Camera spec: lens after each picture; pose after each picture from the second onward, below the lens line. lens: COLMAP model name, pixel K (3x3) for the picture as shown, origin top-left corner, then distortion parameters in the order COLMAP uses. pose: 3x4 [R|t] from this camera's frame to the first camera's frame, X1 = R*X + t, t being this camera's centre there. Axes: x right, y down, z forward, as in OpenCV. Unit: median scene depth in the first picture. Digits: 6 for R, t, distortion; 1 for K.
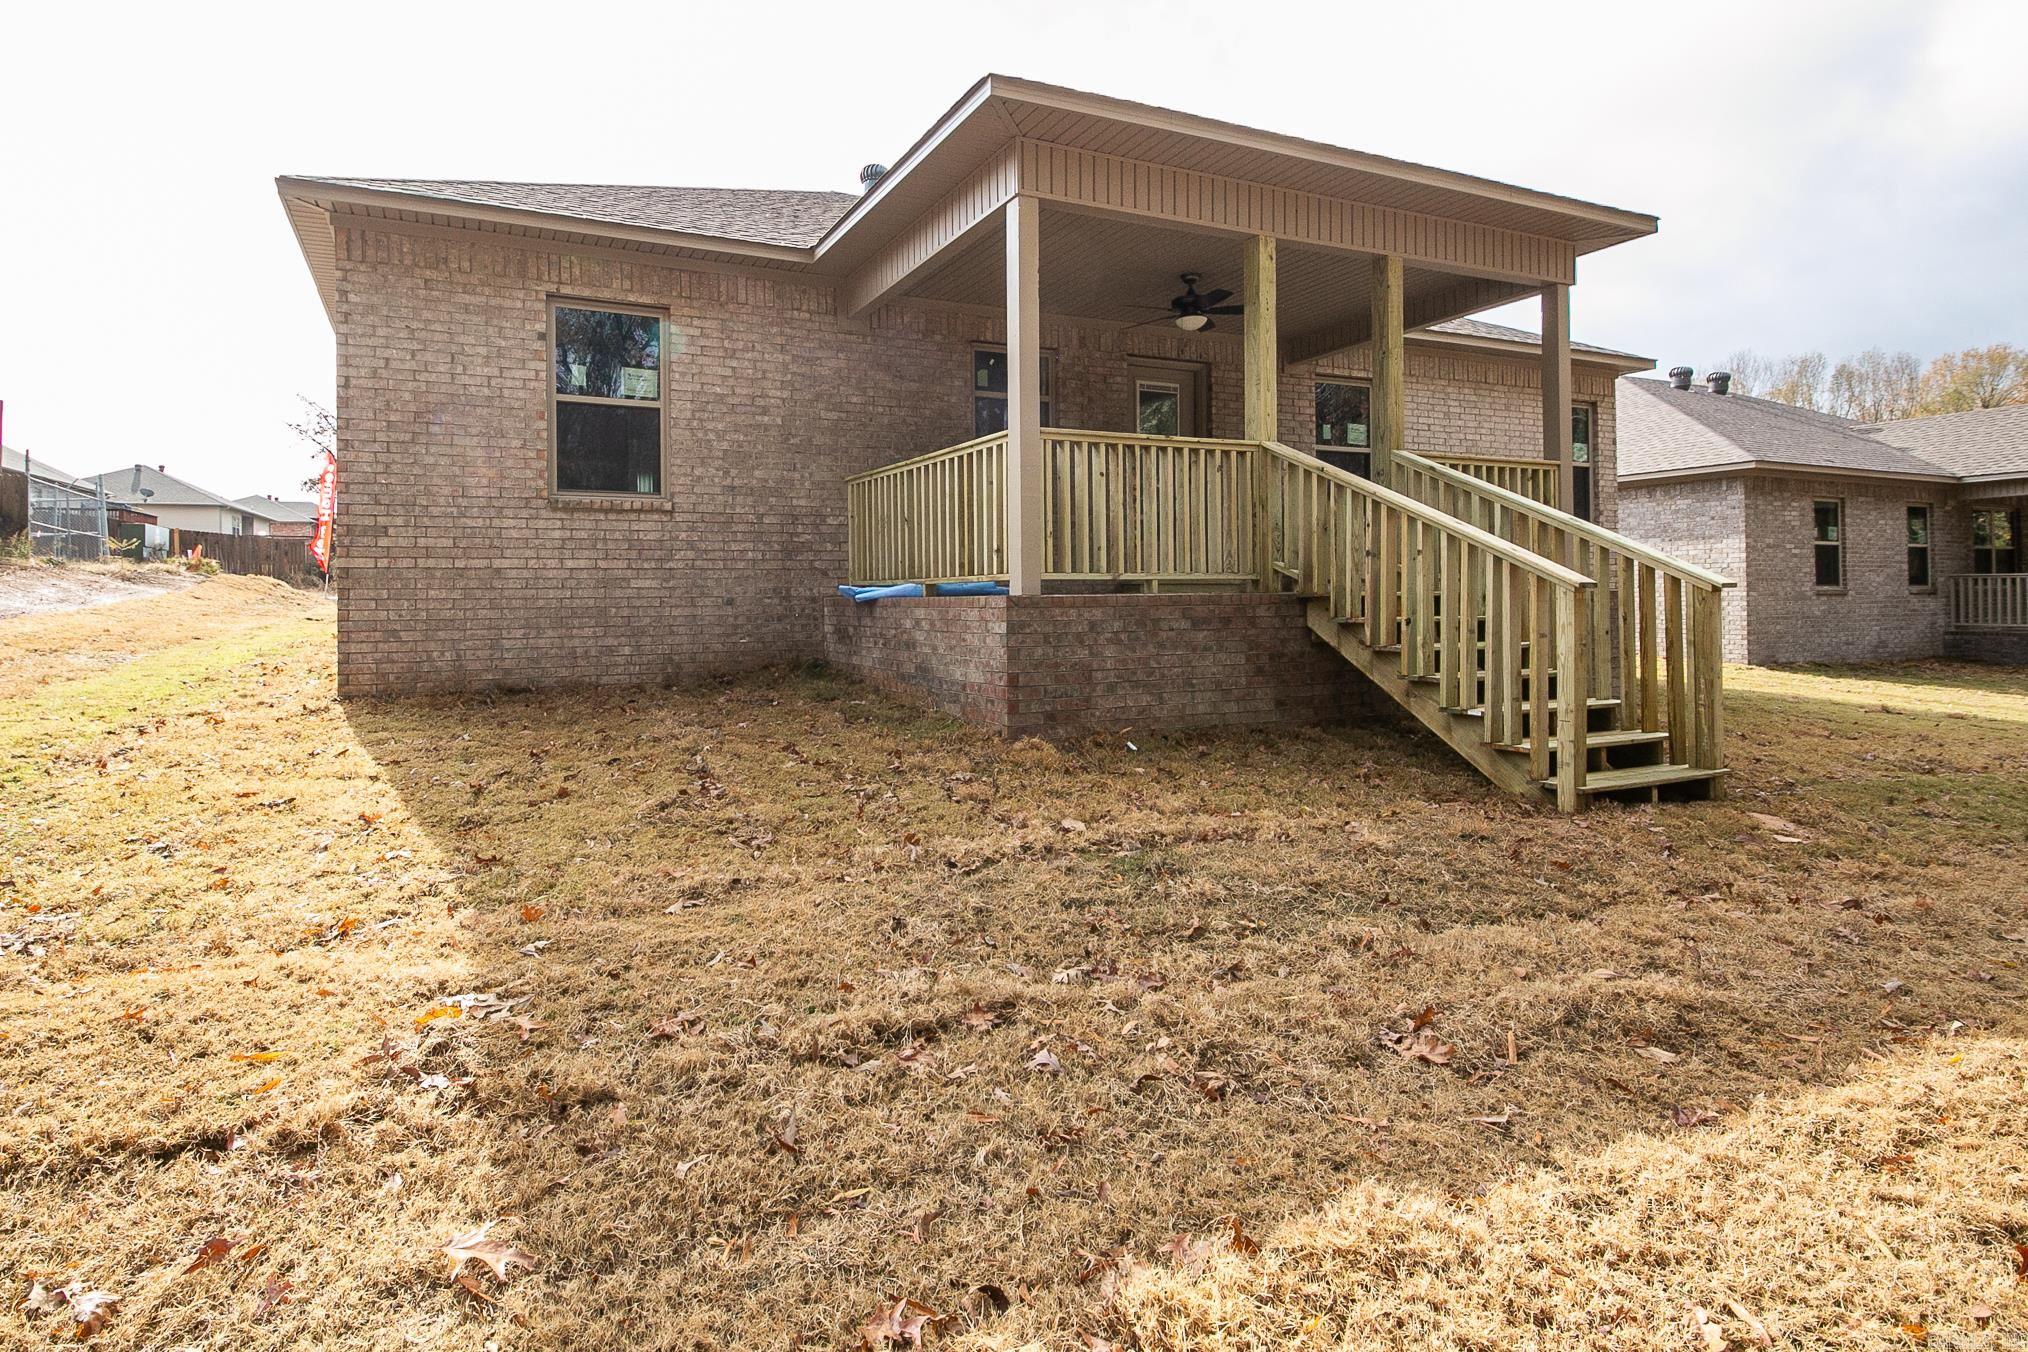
lens RADIAL K [[900.9, 0, 1013.2], [0, 900.9, 587.8], [0, 0, 1]] dist [0.011137, -0.000041]
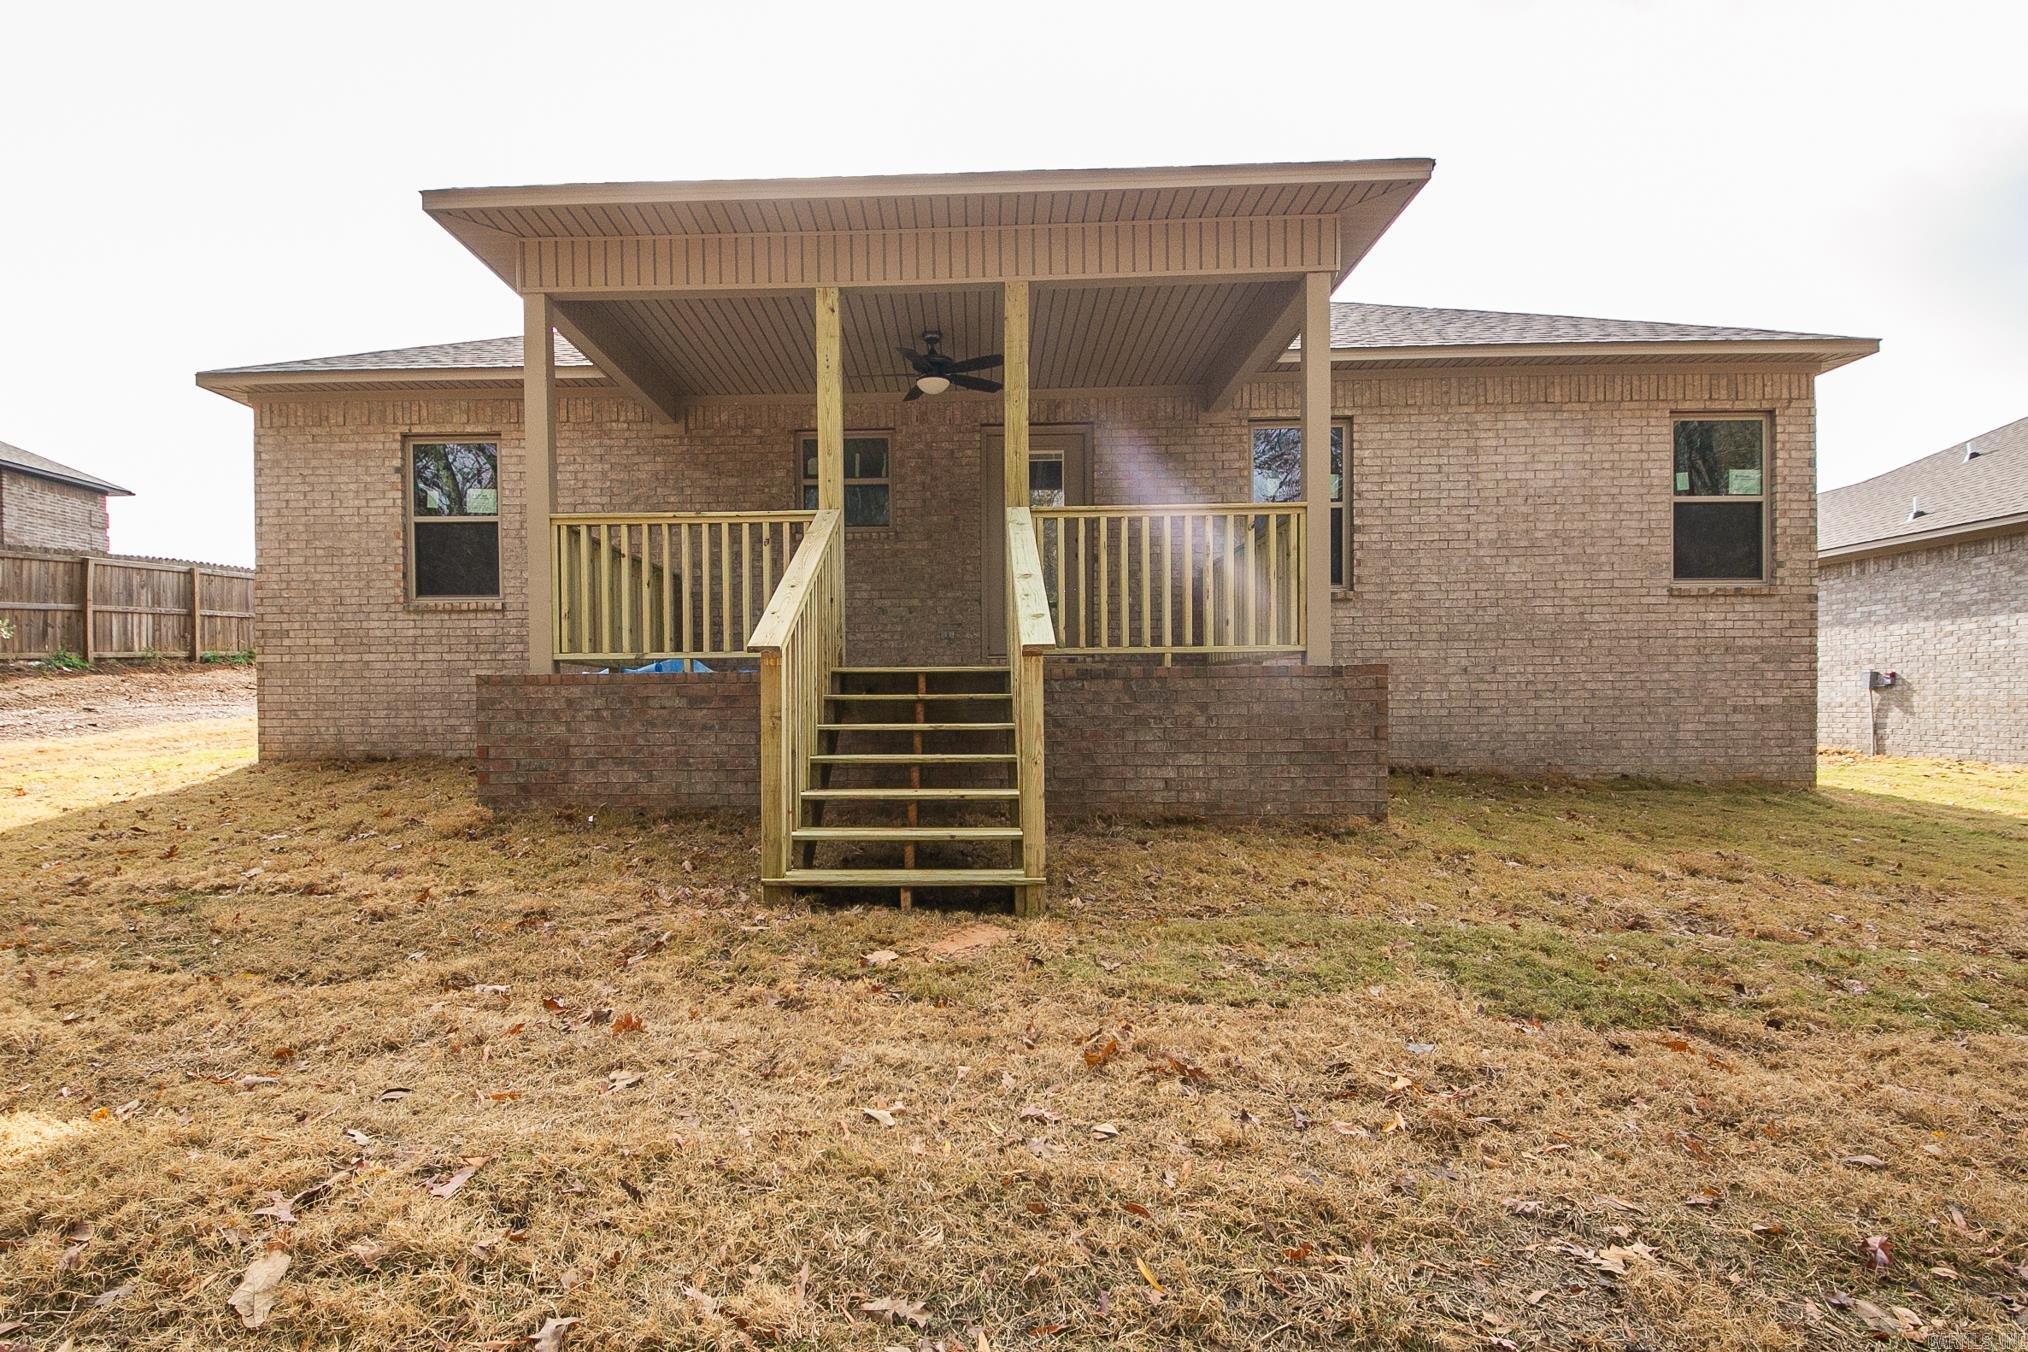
lens RADIAL K [[924.9, 0, 1012.1], [0, 924.9, 707.9], [0, 0, 1]] dist [0.023336, -0.021115]
pose [[0.920245, 0.001404, -0.391340, 0.738403], [0.006988, 0.999775, 0.020019, 0.022810], [0.391280, -0.021157, 0.920028, 0.165556]]
